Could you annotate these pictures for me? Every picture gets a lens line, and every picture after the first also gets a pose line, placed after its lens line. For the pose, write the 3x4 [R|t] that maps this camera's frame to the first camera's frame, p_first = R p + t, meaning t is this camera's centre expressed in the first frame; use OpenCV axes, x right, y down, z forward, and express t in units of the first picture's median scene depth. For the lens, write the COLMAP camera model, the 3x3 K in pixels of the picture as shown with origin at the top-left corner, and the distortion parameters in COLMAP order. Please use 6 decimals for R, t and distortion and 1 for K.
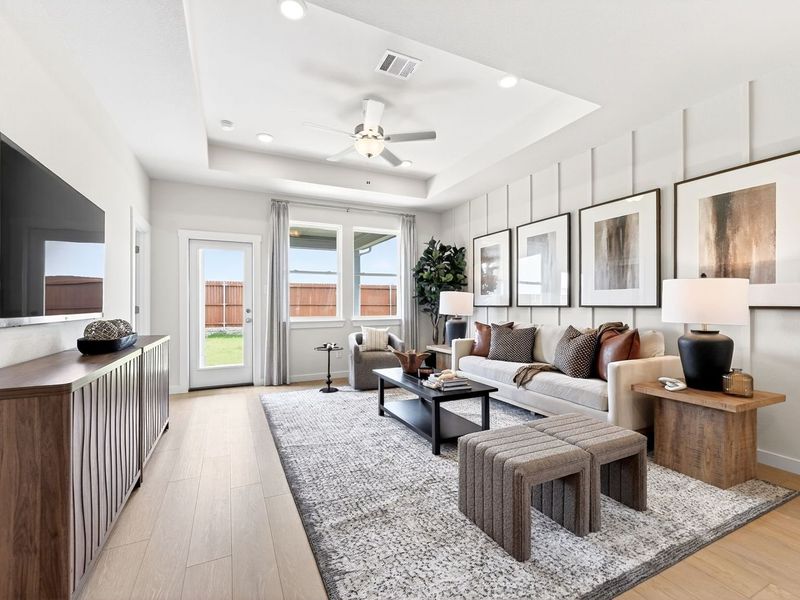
lens RADIAL K [[360.2, 0, 399.1], [0, 360.2, 304.6], [0, 0, 1]] dist [-0.002512, -0.000199]
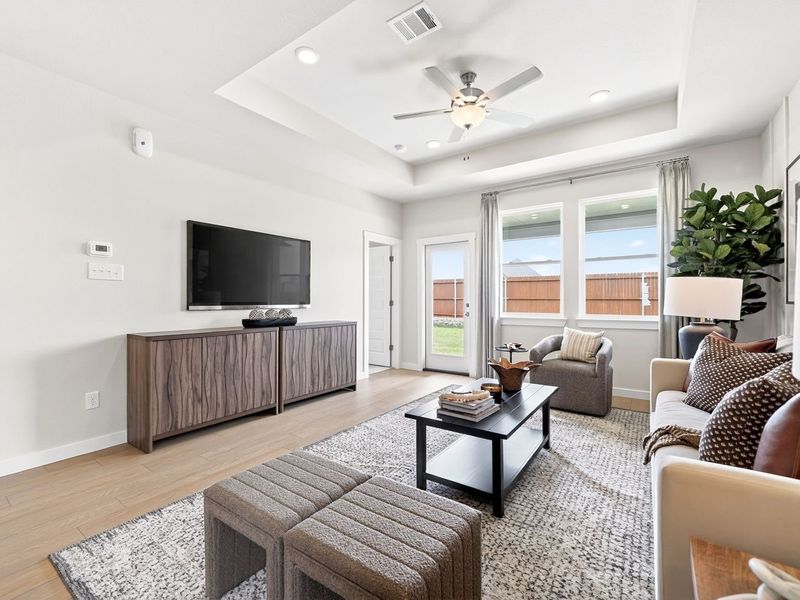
lens RADIAL K [[360.2, 0, 394.1], [0, 360.2, 298.9], [0, 0, 1]] dist [-0.002512, -0.000199]
pose [[0.488308, -0.000525, -0.872671, 0.403749], [0.000405, 1.000000, -0.000375, -0.000816], [0.872671, -0.000170, 0.488308, 0.295516]]
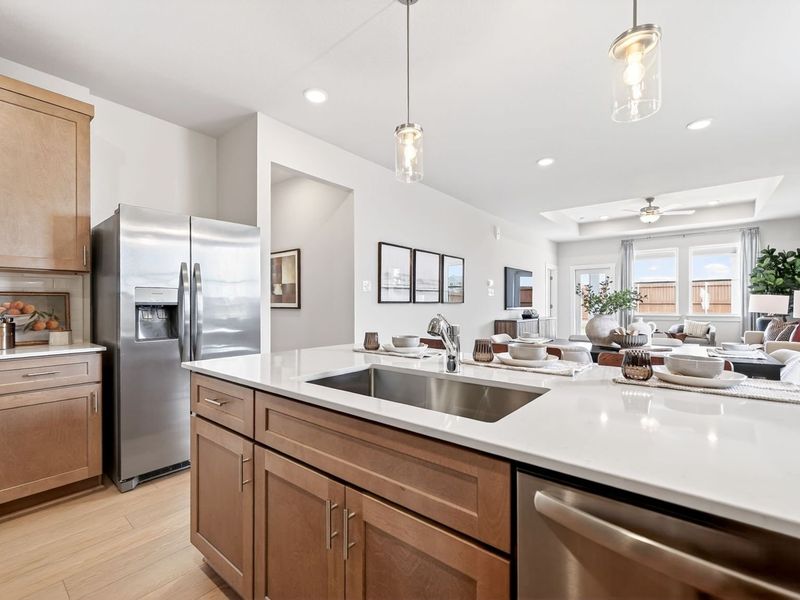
lens RADIAL K [[360.2, 0, 393.6], [0, 360.2, 304.6], [0, 0, 1]] dist [-0.002512, -0.000199]
pose [[0.419754, 0.005722, -0.907620, 0.711301], [-0.000240, 0.999981, 0.006194, -0.008460], [0.907638, -0.002382, 0.419747, -0.648012]]
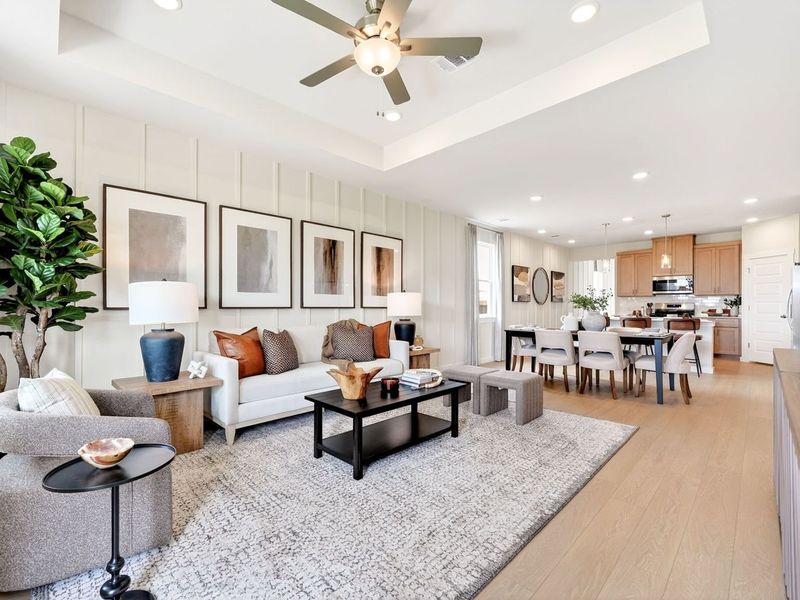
lens RADIAL K [[360.2, 0, 397.1], [0, 360.2, 308.3], [0, 0, 1]] dist [-0.002512, -0.000199]
pose [[-0.329070, 0.000251, 0.944306, -0.480544], [0.001045, 0.999999, 0.000098, 0.005537], [-0.944305, 0.001020, -0.329070, 0.816227]]
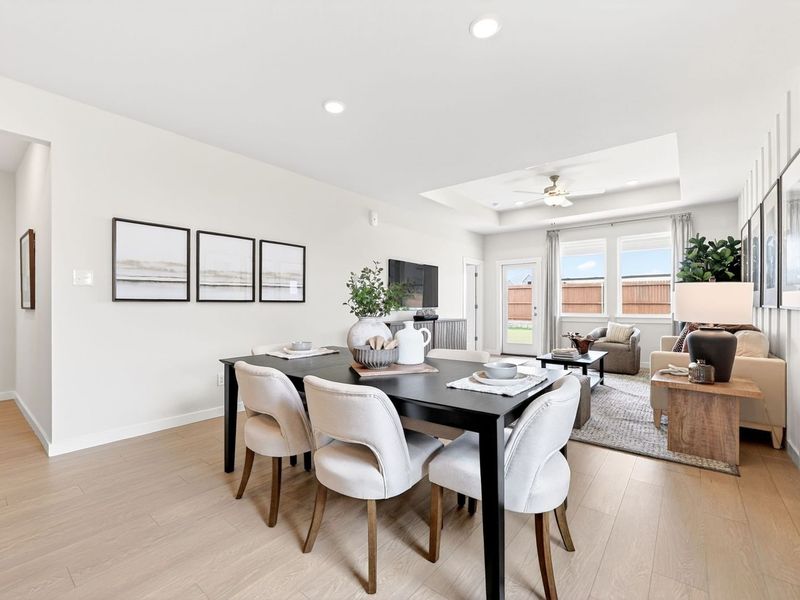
lens RADIAL K [[360.2, 0, 393.8], [0, 360.2, 303.8], [0, 0, 1]] dist [-0.002512, -0.000199]
pose [[0.429392, 0.001035, -0.903118, 0.691441], [0.001146, 0.999998, 0.001691, -0.003349], [0.903118, -0.001761, 0.429390, -0.180821]]
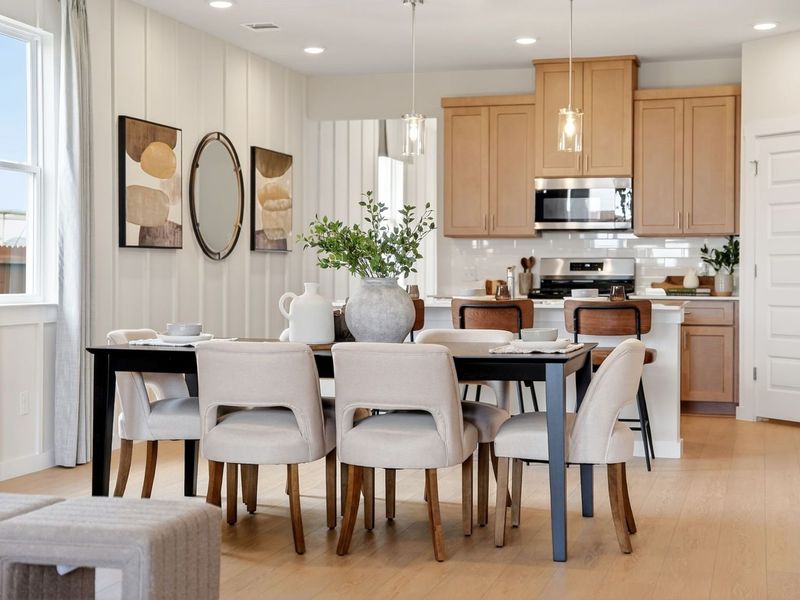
lens RADIAL K [[1301.0, 0, 393.7], [0, 1301.0, 296.2], [0, 0, 1]] dist [0.112579, 0.000000]
pose [[-0.749540, -0.009304, 0.661893, -0.455087], [0.001170, 0.999881, 0.015379, 0.011812], [-0.661957, 0.012302, -0.749440, 0.789667]]
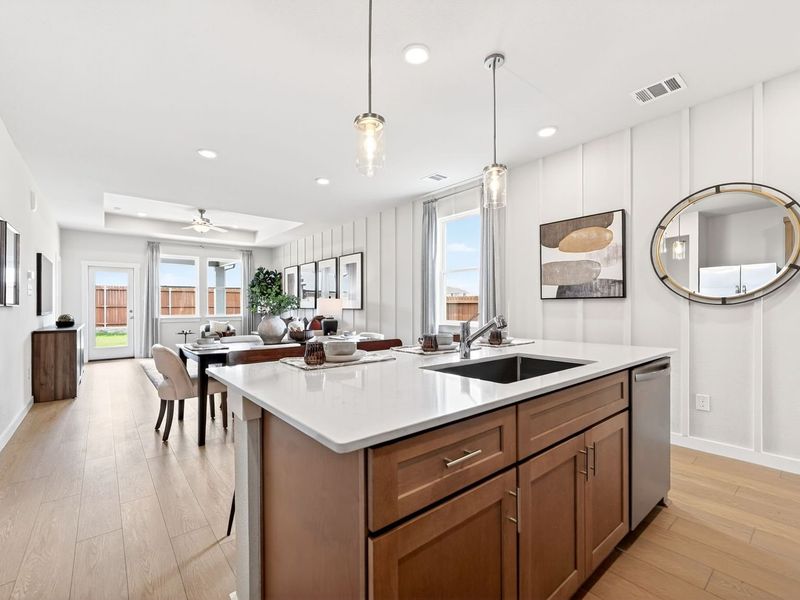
lens RADIAL K [[360.2, 0, 398.0], [0, 360.2, 308.1], [0, 0, 1]] dist [-0.002512, -0.000199]
pose [[0.970296, 0.001867, 0.241914, 0.337400], [-0.002902, 0.999988, 0.003925, -0.006469], [-0.241903, -0.004510, 0.970290, -0.817153]]
